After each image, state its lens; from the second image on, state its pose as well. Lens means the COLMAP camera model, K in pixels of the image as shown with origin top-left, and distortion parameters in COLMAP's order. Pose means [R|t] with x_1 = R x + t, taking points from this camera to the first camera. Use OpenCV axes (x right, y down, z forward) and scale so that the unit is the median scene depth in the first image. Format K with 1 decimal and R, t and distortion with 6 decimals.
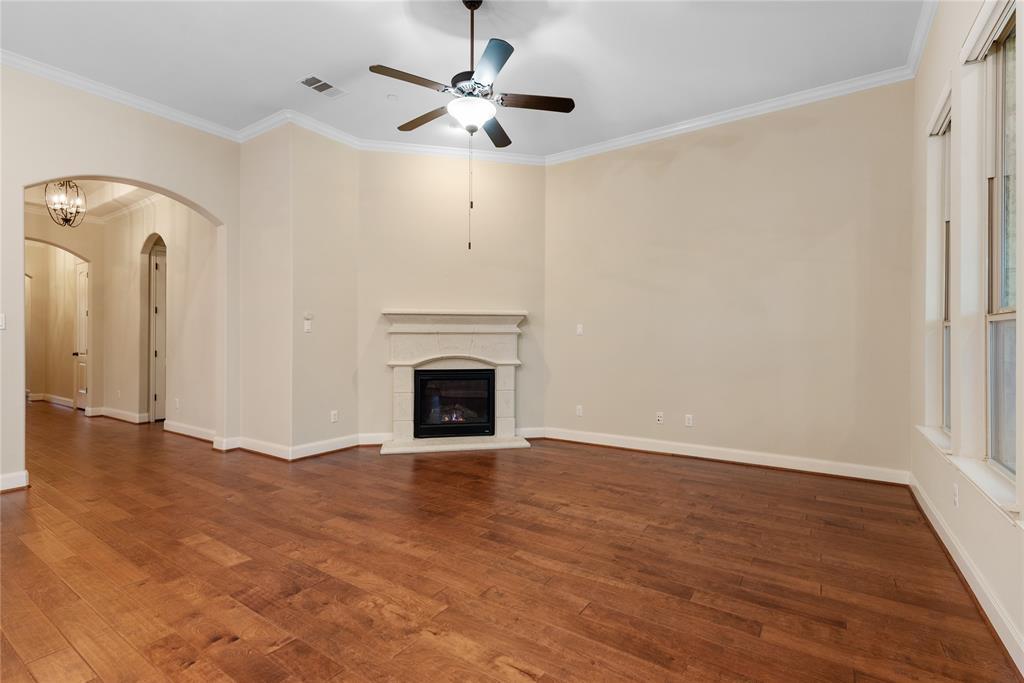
lens RADIAL K [[463.8, 0, 523.9], [0, 463.8, 339.3], [0, 0, 1]] dist [0.002475, -0.000875]
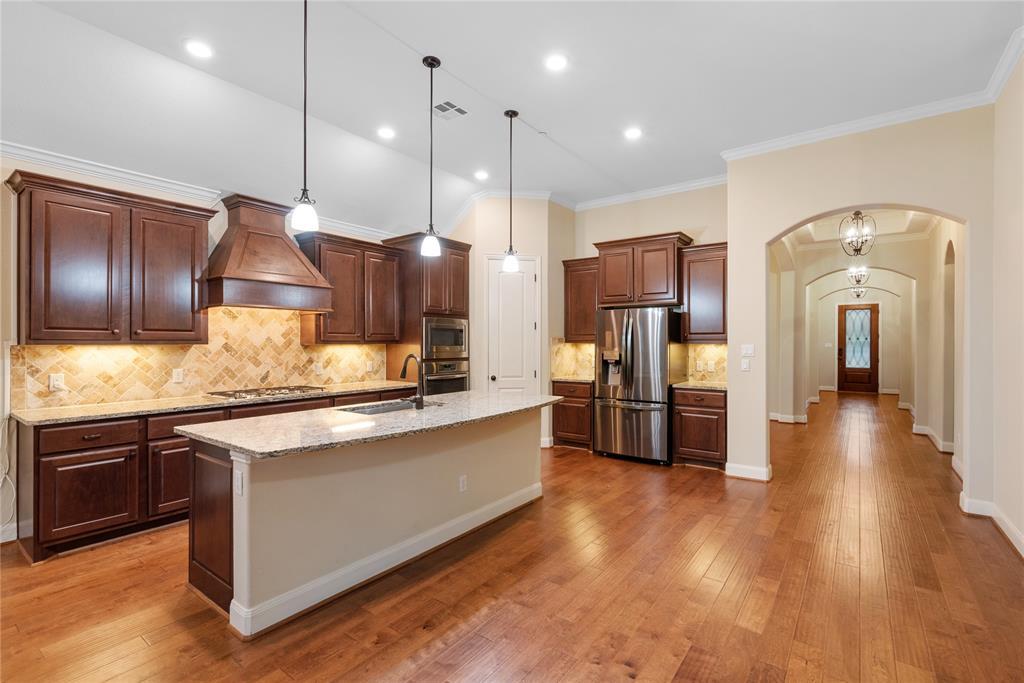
lens RADIAL K [[463.8, 0, 517.0], [0, 463.8, 341.6], [0, 0, 1]] dist [0.002475, -0.000875]
pose [[-0.051871, -0.001665, -0.998652, 0.219626], [-0.002867, 0.999995, -0.001518, -0.056215], [0.998650, 0.002784, -0.051875, 0.387695]]
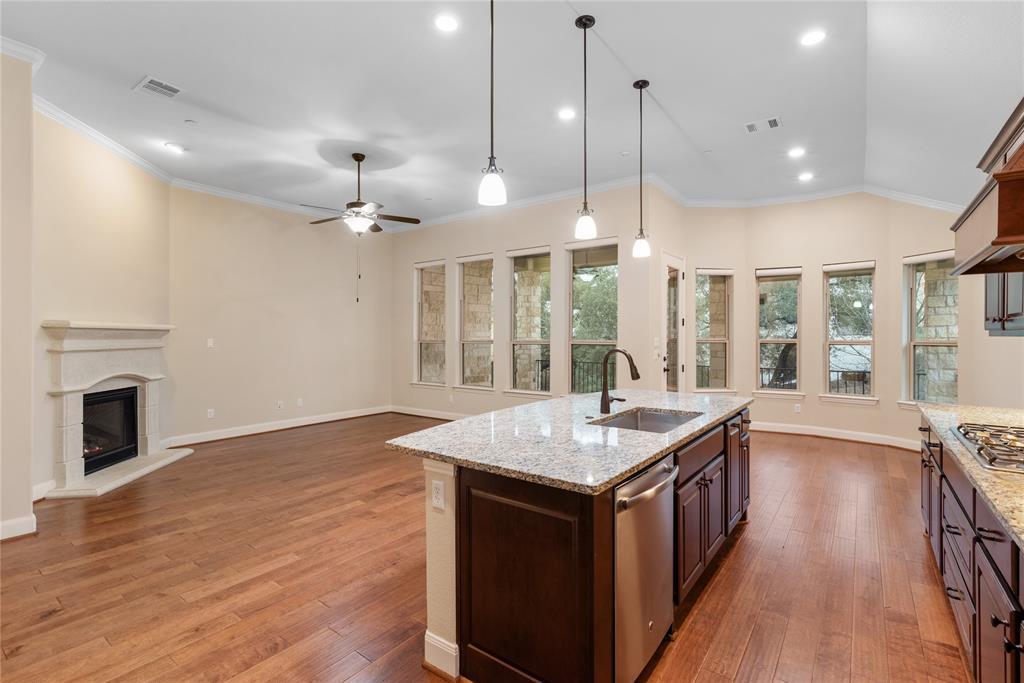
lens RADIAL K [[463.8, 0, 516.4], [0, 463.8, 341.7], [0, 0, 1]] dist [0.002475, -0.000875]
pose [[0.060747, -0.010697, 0.998096, -1.422236], [0.002467, 0.999941, 0.010566, -0.051317], [-0.998150, 0.001820, 0.060770, 0.252031]]
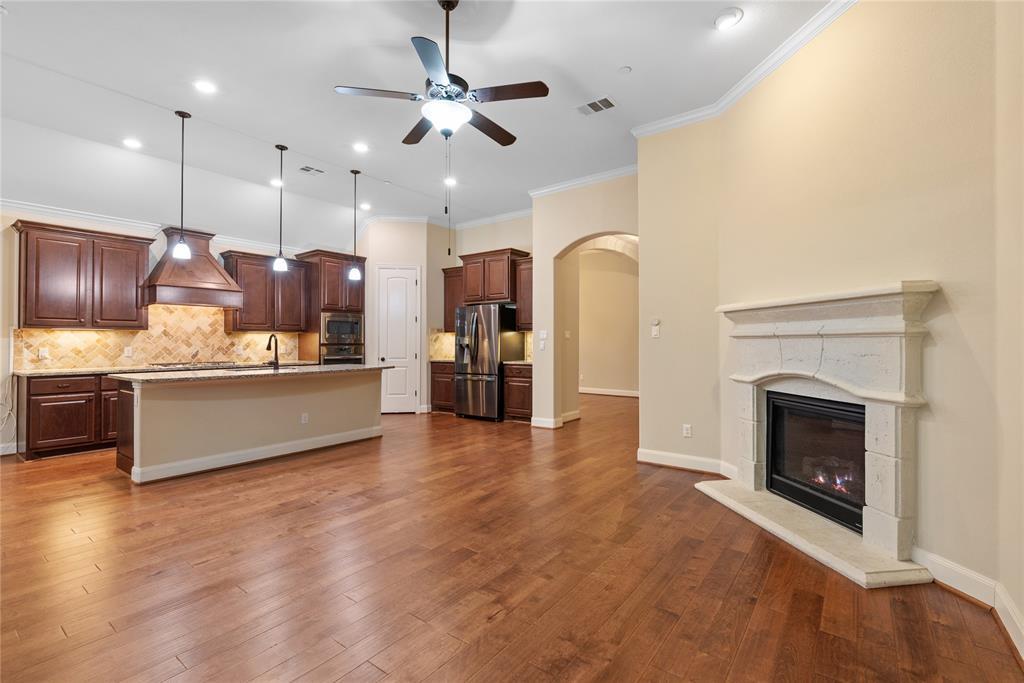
lens RADIAL K [[463.8, 0, 519.3], [0, 463.8, 335.8], [0, 0, 1]] dist [0.002475, -0.000875]
pose [[-0.061462, -0.014800, -0.998000, 0.673413], [0.000667, 0.999889, -0.014869, -0.006544], [0.998109, -0.001579, -0.061445, 0.964905]]
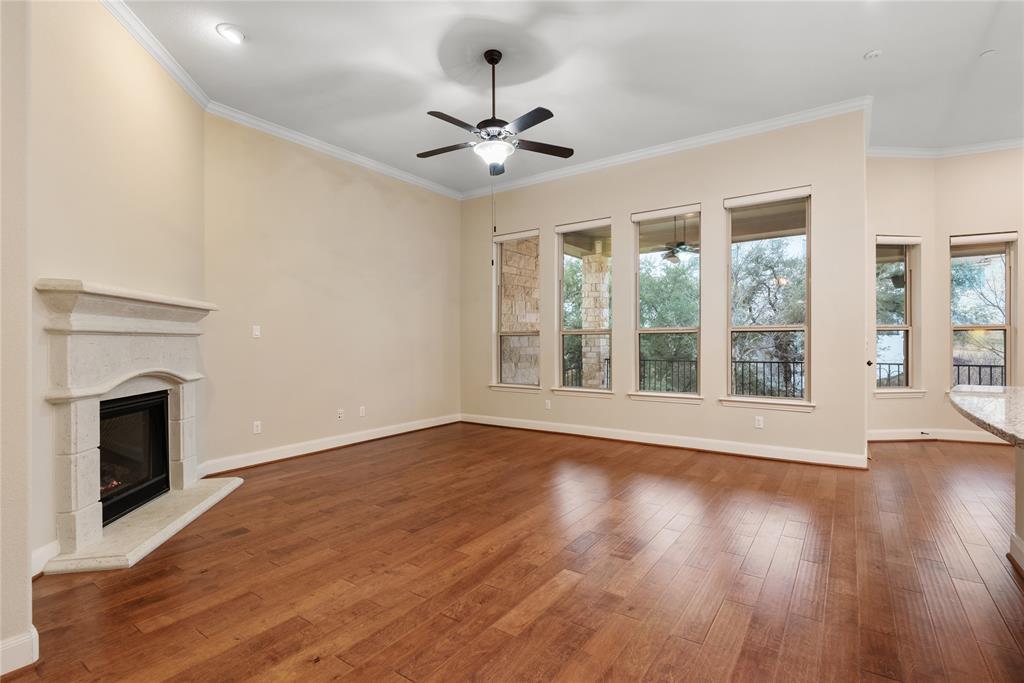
lens RADIAL K [[475.7, 0, 520.1], [0, 475.7, 345.6], [0, 0, 1]] dist [-0.002310, -0.002180]
pose [[0.033616, -0.009313, 0.999391, -1.057840], [0.008704, 0.999921, 0.009025, 0.000684], [-0.999397, 0.008395, 0.033694, 0.711846]]
